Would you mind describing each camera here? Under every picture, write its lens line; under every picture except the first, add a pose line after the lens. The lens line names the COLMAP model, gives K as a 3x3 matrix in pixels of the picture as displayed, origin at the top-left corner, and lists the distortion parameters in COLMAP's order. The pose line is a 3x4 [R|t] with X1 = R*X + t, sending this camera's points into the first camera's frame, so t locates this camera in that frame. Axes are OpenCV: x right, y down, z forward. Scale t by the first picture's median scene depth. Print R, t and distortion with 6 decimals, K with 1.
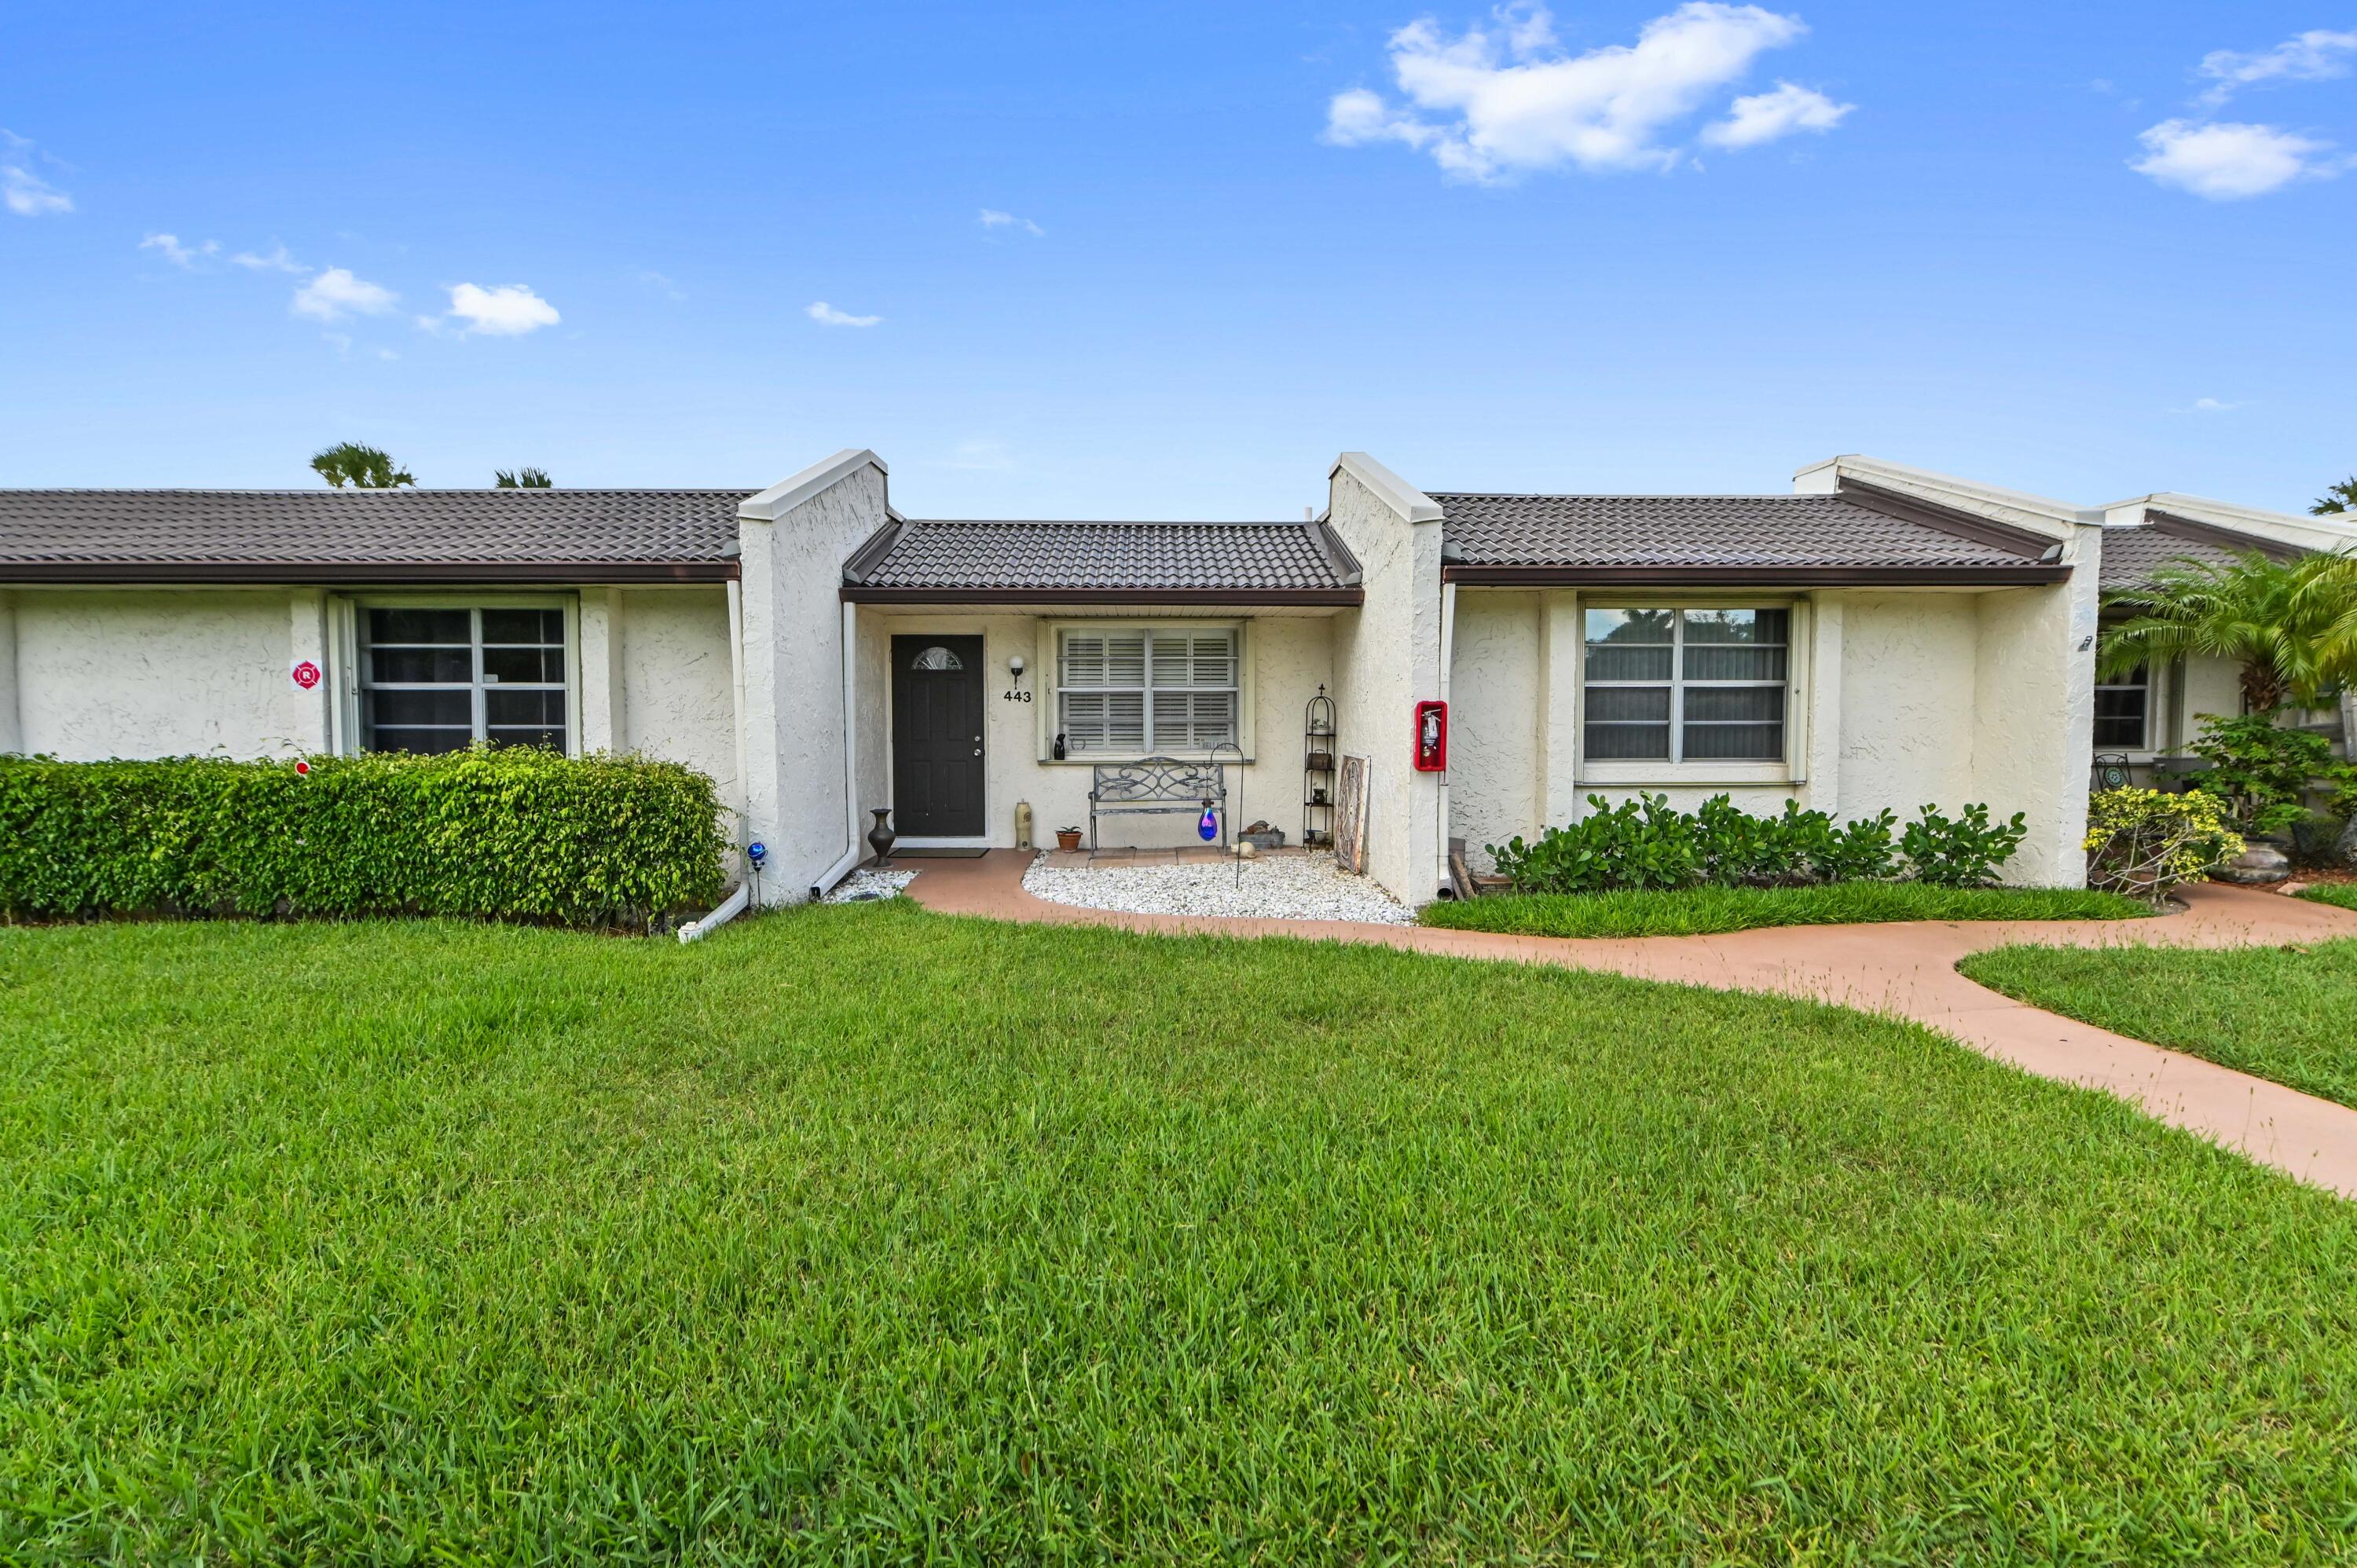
lens RADIAL K [[992.8, 0, 1169.1], [0, 992.8, 755.3], [0, 0, 1]] dist [-0.000090, -0.000030]
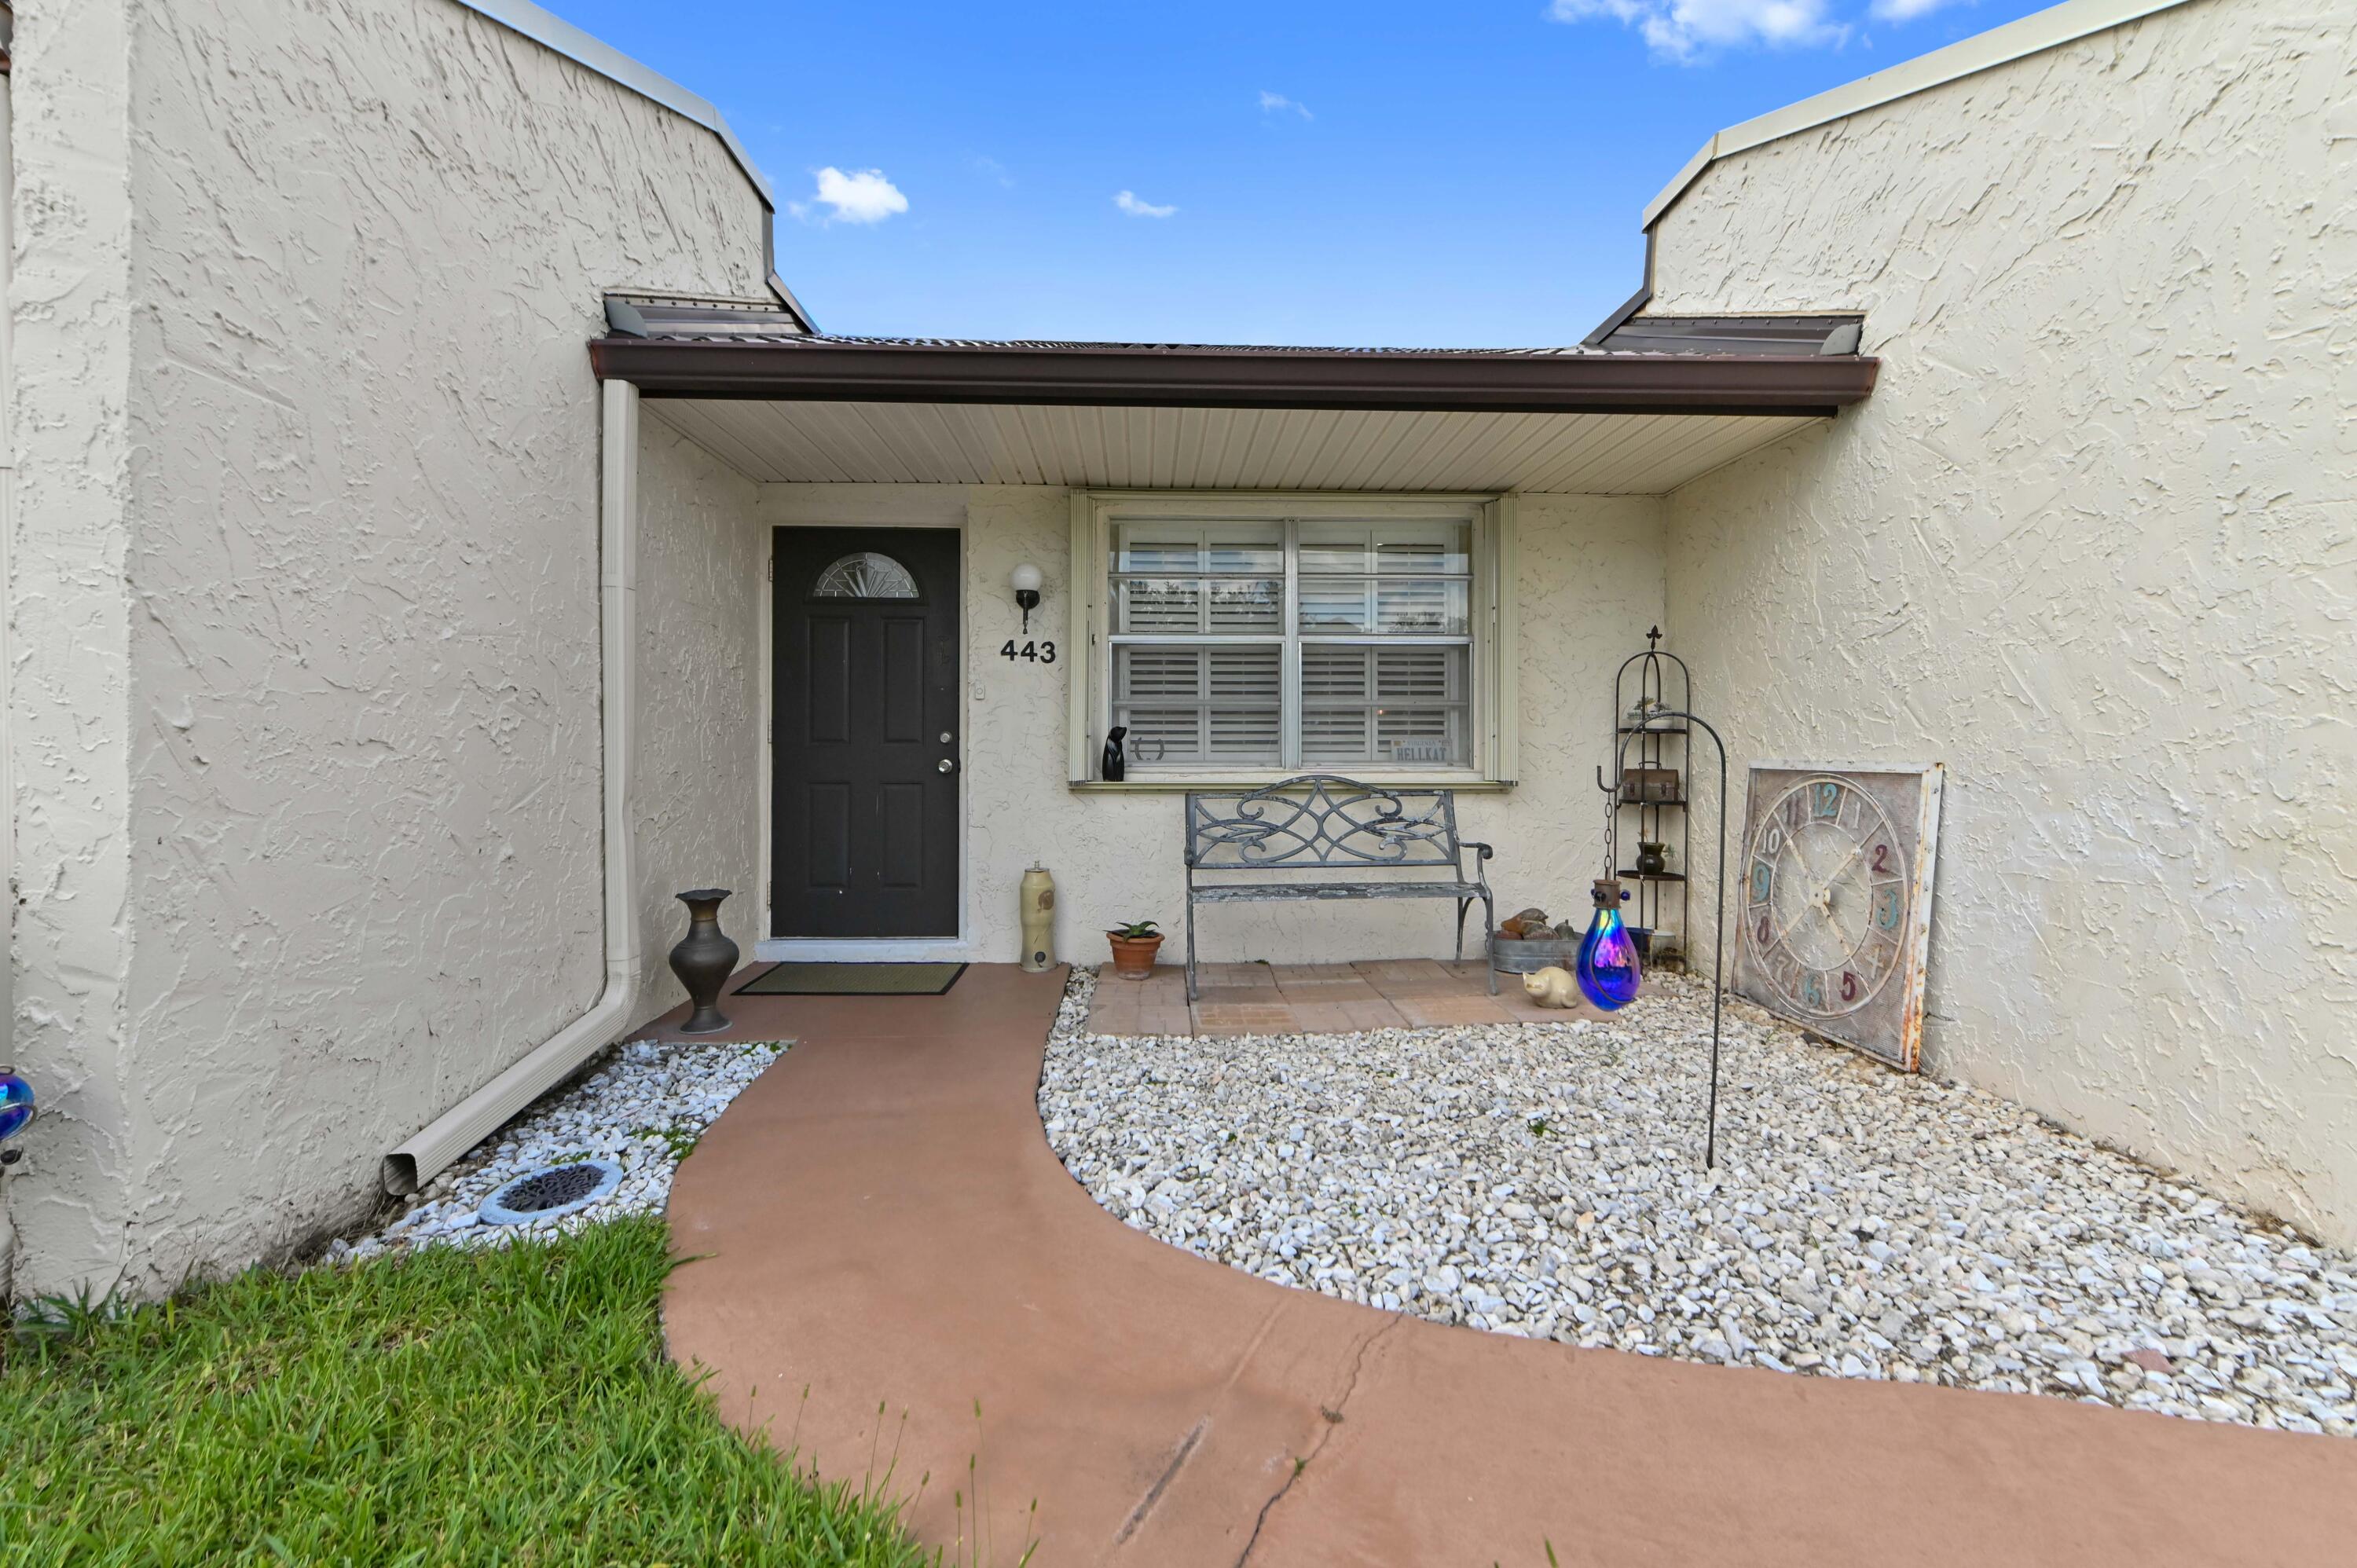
lens RADIAL K [[992.8, 0, 1169.1], [0, 992.8, 755.3], [0, 0, 1]] dist [-0.000090, -0.000030]
pose [[0.999992, 0.002573, -0.003128, -0.082030], [-0.002708, 0.999035, -0.043841, 0.013239], [0.003012, 0.043849, 0.999034, 0.516168]]
